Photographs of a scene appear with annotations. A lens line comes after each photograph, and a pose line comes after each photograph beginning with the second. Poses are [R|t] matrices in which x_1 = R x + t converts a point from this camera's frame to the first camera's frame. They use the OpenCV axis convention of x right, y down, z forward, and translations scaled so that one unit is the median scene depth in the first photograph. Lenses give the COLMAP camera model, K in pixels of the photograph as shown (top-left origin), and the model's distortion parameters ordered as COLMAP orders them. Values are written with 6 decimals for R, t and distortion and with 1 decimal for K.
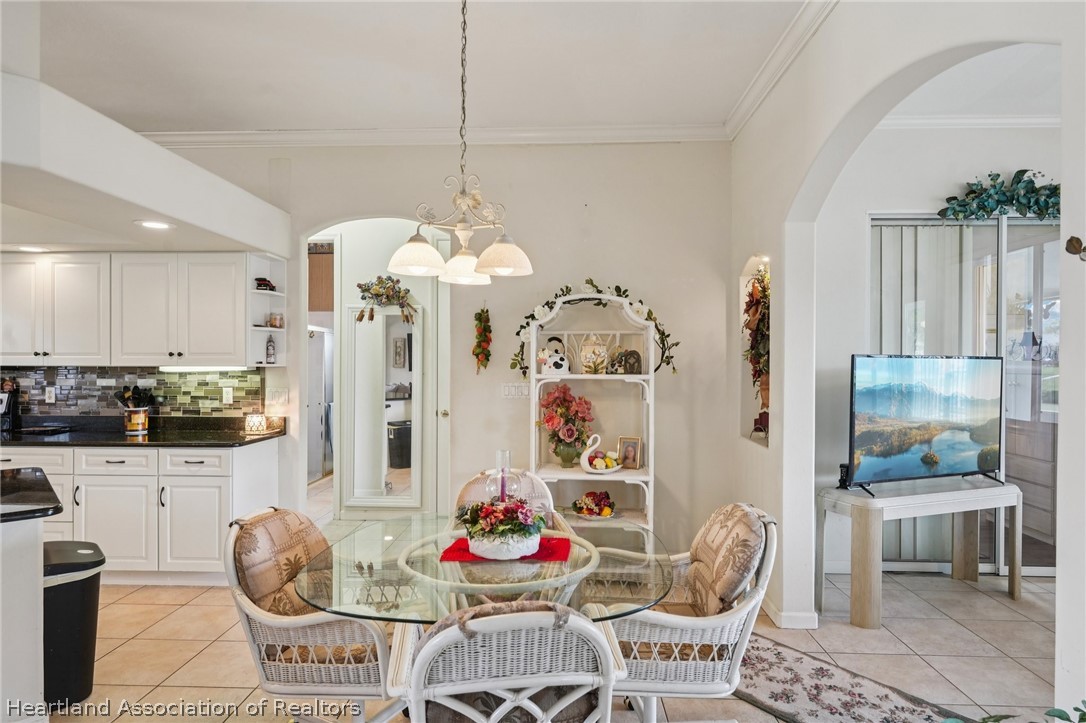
lens RADIAL K [[629.2, 0, 543.0], [0, 629.2, 361.5], [0, 0, 1]] dist [0.002196, 0.000423]
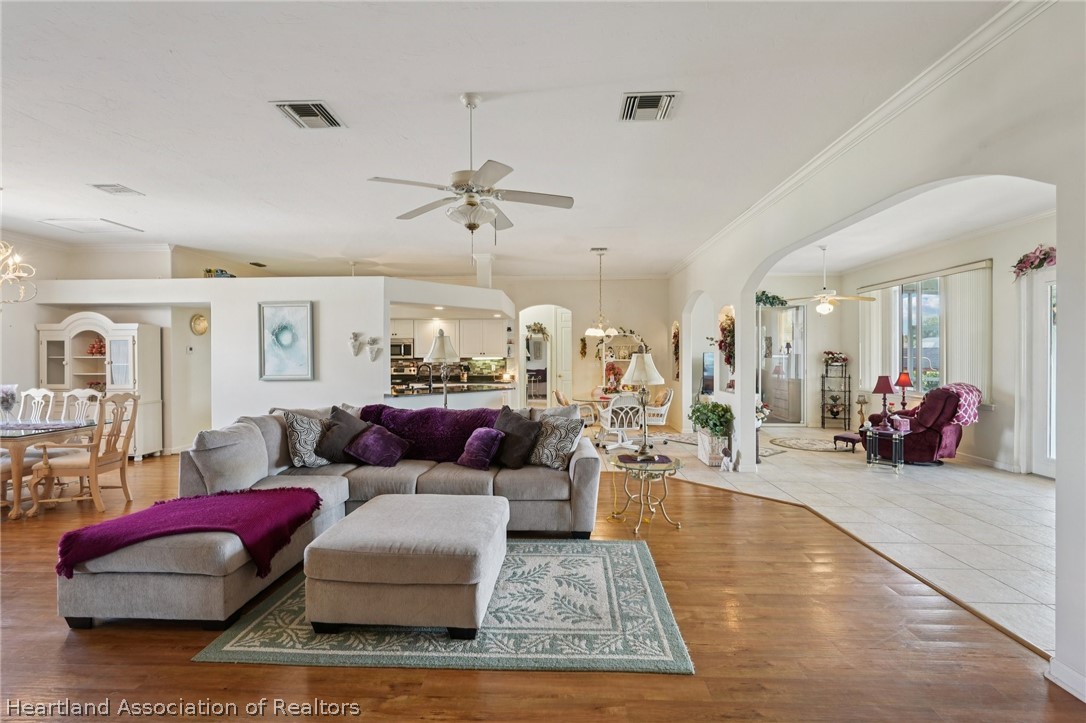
lens RADIAL K [[481.3, 0, 544.5], [0, 481.3, 357.8], [0, 0, 1]] dist [-0.000511, 0.001068]
pose [[0.999980, -0.006239, 0.000346, -0.269524], [0.006237, 0.999967, 0.005190, -0.001202], [-0.000379, -0.005188, 0.999986, -1.188695]]
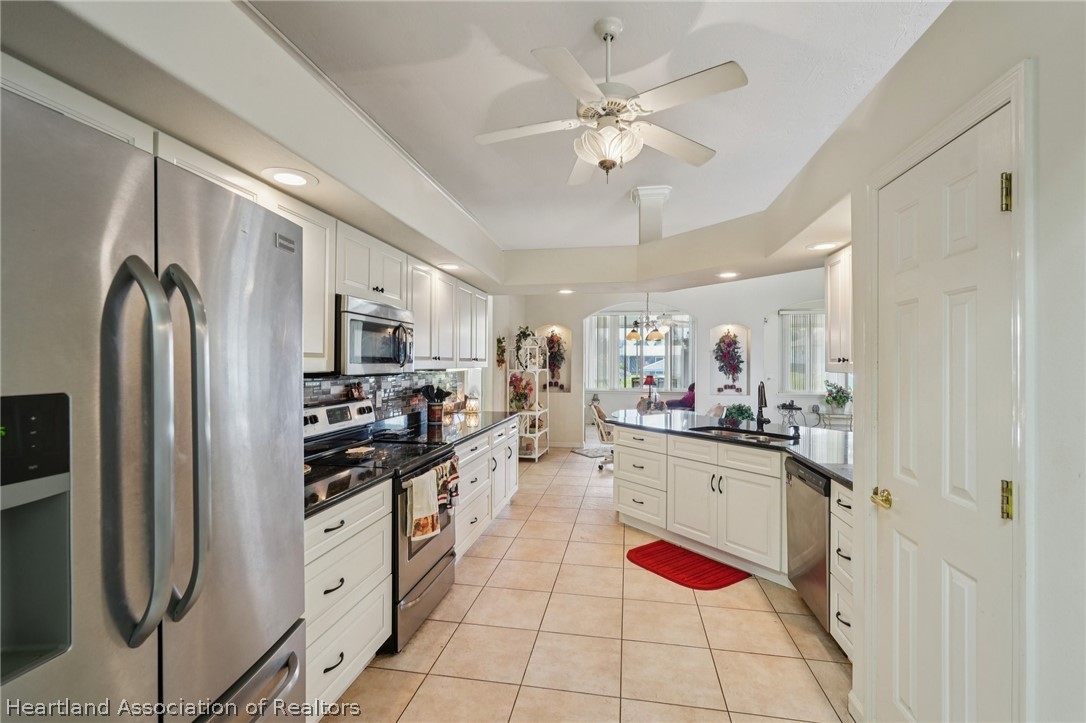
lens RADIAL K [[490.5, 0, 542.5], [0, 490.5, 369.1], [0, 0, 1]] dist [-0.001296, 0.001467]
pose [[0.126907, -0.014636, 0.991807, -1.549203], [0.003730, 0.999891, 0.014278, -0.004477], [-0.991908, 0.001887, 0.126947, 0.660741]]
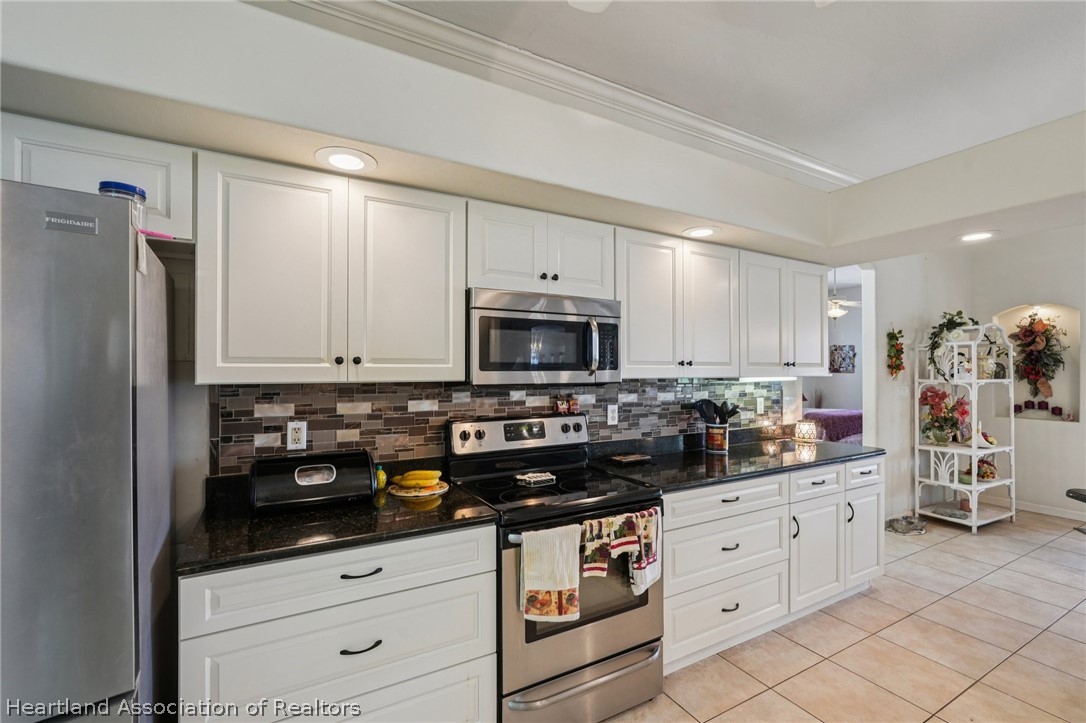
lens RADIAL K [[490.5, 0, 542.5], [0, 490.5, 369.1], [0, 0, 1]] dist [-0.001296, 0.001467]
pose [[0.840339, -0.002556, 0.542056, -1.216036], [0.004735, 0.999985, -0.002625, -0.003861], [-0.542041, 0.004772, 0.840338, 0.532936]]
